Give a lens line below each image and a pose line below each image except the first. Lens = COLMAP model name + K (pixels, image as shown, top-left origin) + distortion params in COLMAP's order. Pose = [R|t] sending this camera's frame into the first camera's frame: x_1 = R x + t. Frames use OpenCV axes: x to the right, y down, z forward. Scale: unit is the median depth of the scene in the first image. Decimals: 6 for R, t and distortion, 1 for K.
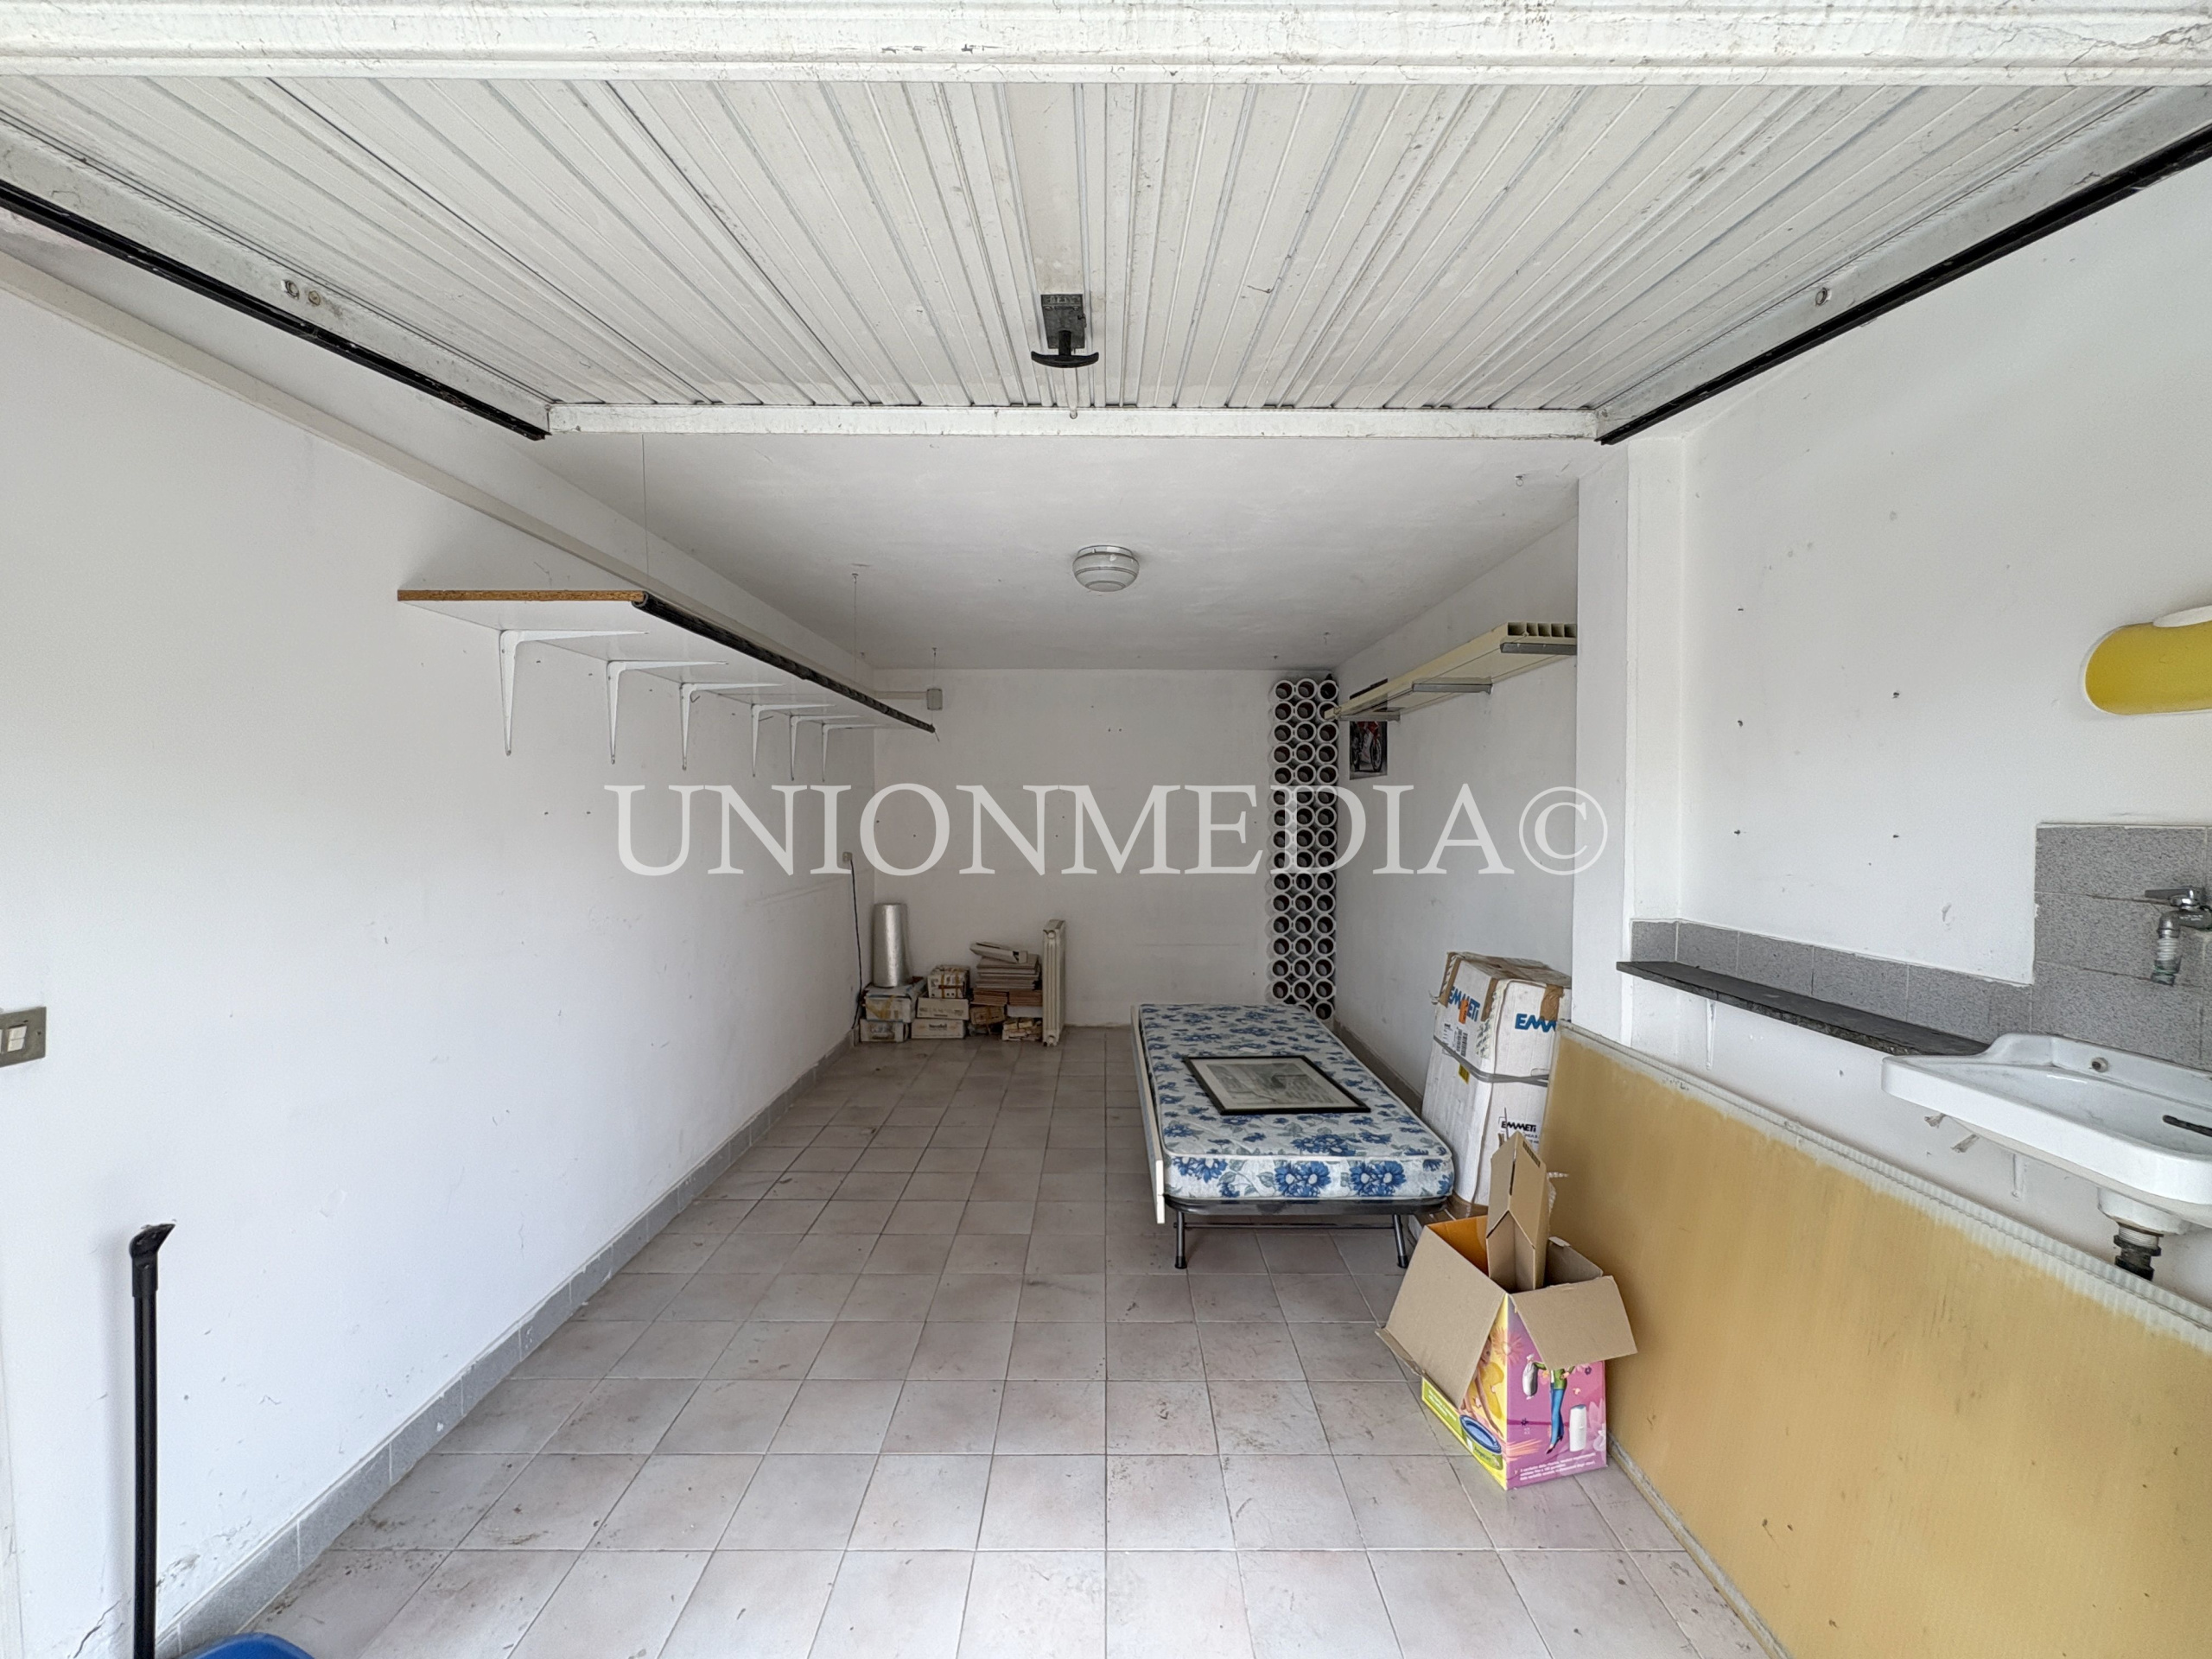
lens RADIAL K [[887.0, 0, 1105.1], [0, 887.0, 828.9], [0, 0, 1]] dist [0.000101, 0.000066]
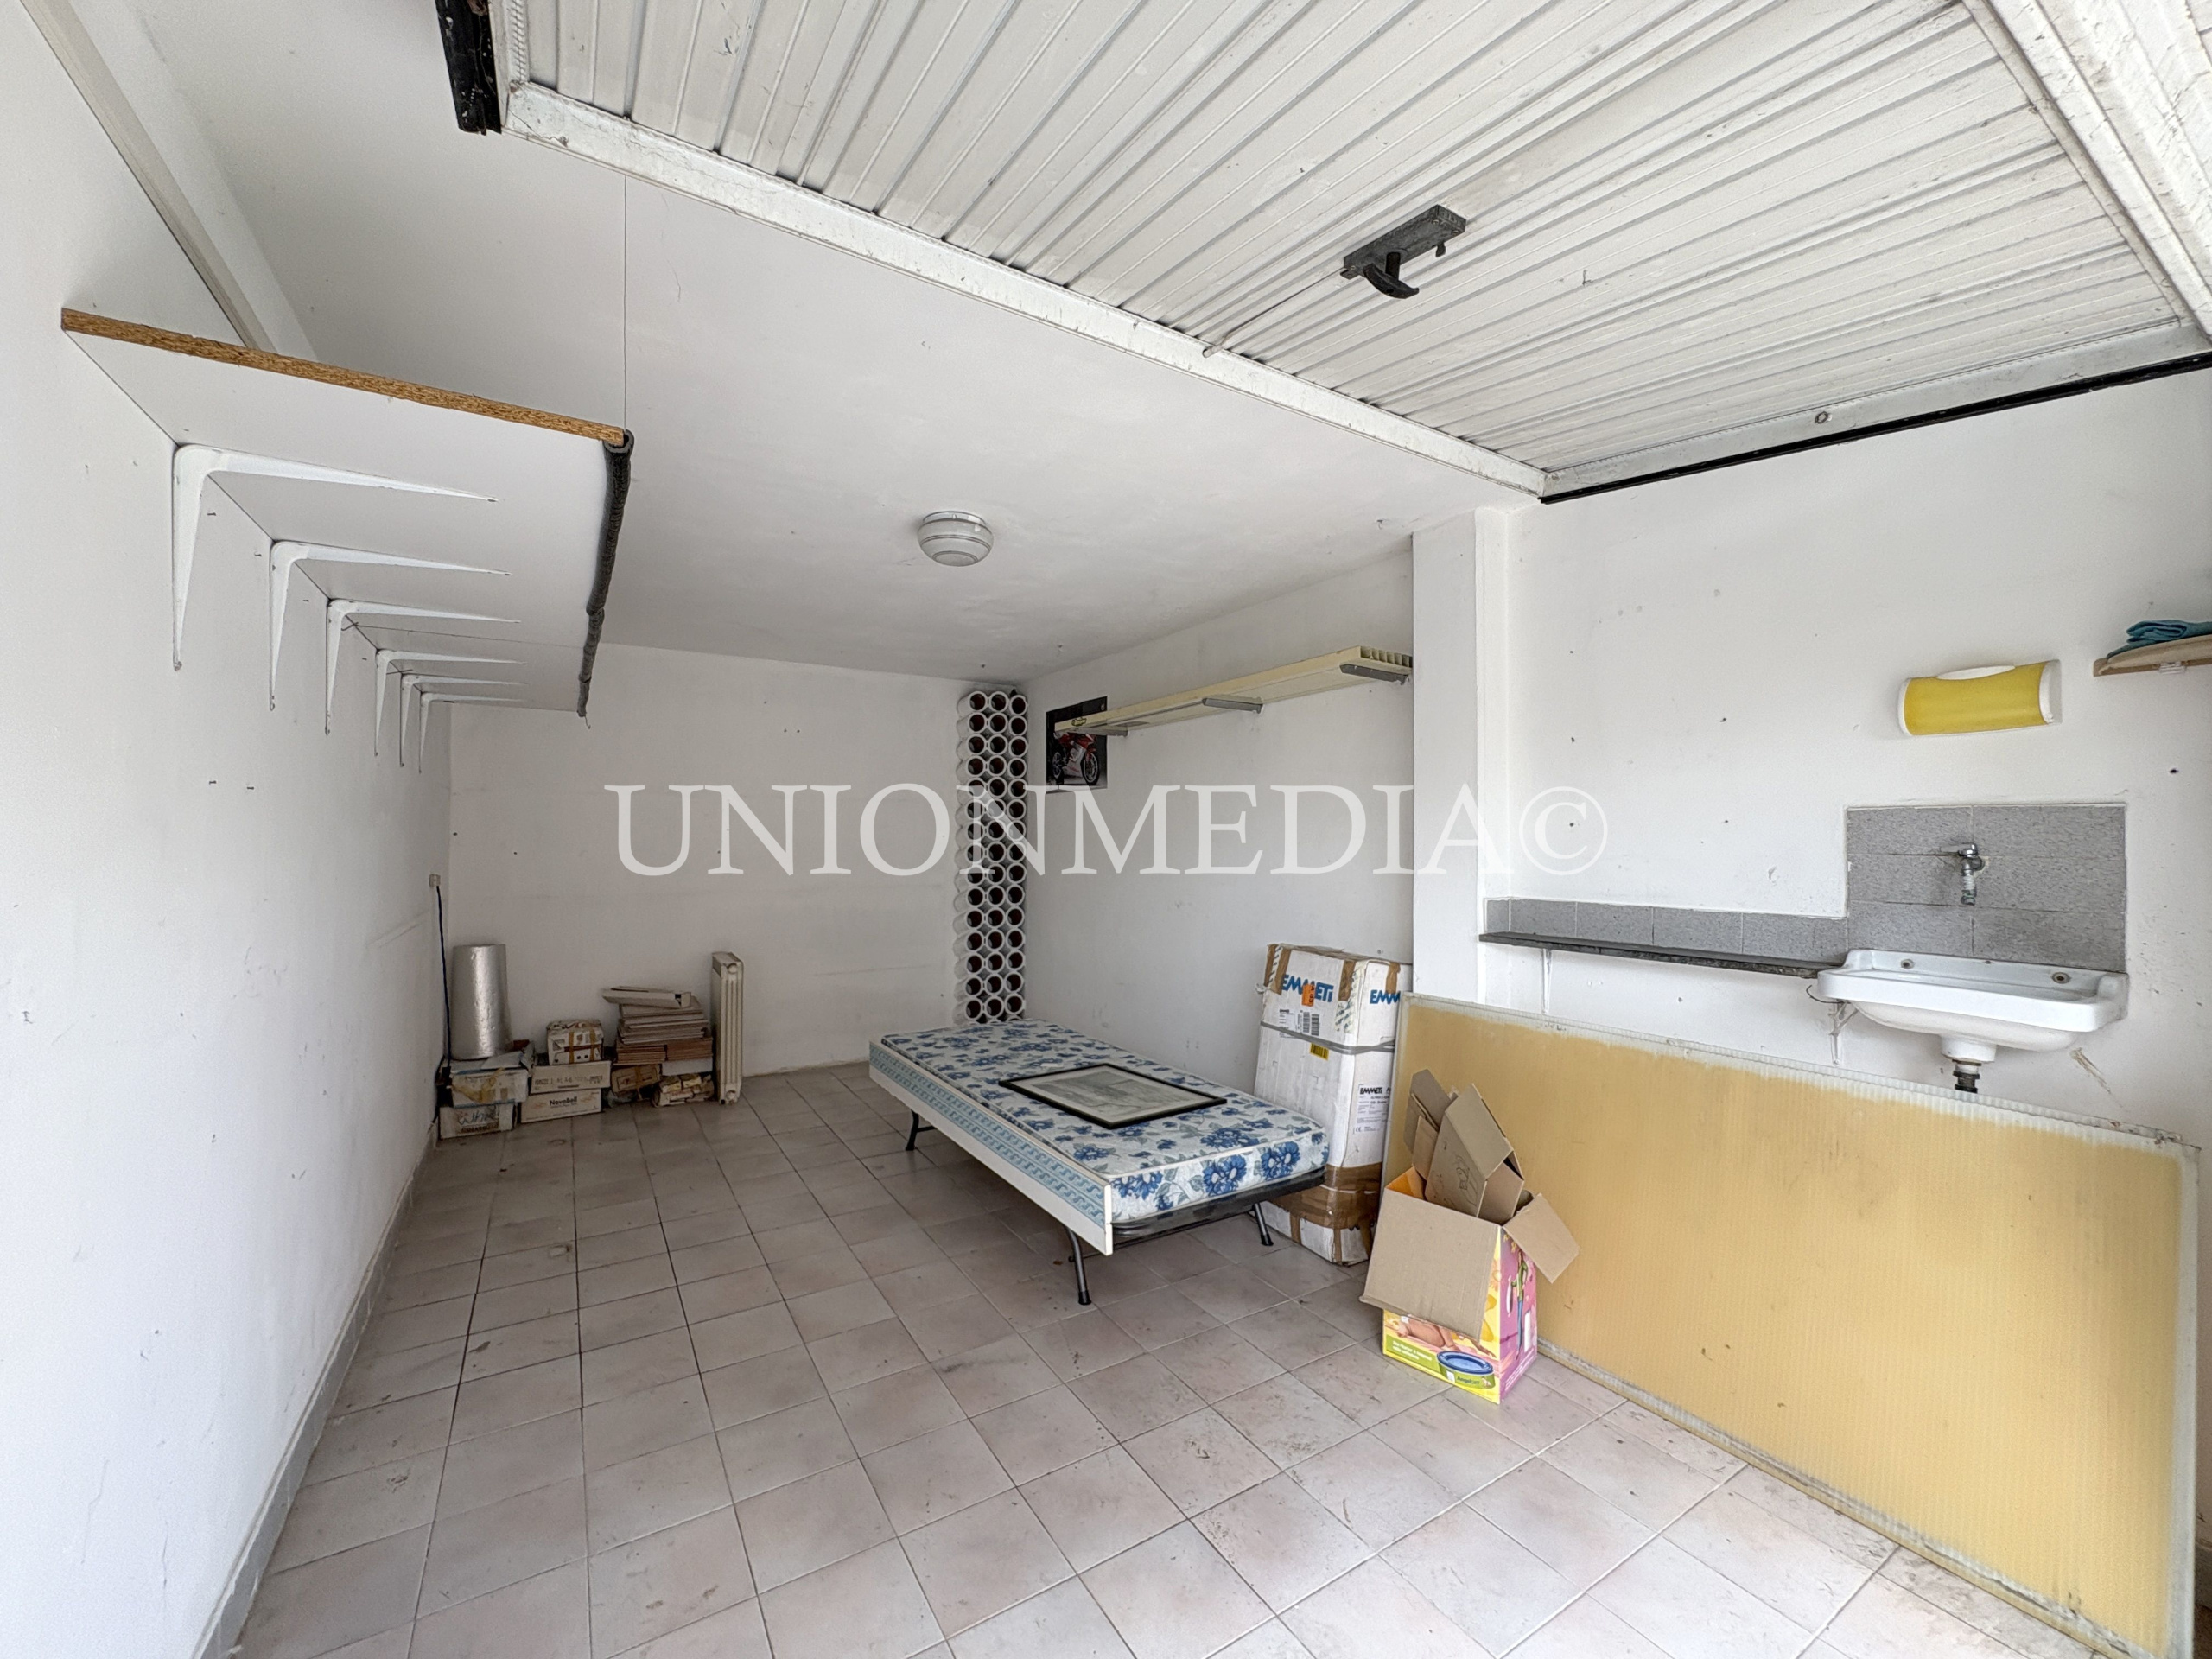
lens RADIAL K [[887.0, 0, 1105.7], [0, 887.0, 827.9], [0, 0, 1]] dist [0.000101, 0.000066]
pose [[0.849710, 0.007988, 0.527189, -0.407311], [0.009788, 0.999474, -0.030920, 0.031586], [-0.527159, 0.031433, 0.849185, 0.202590]]
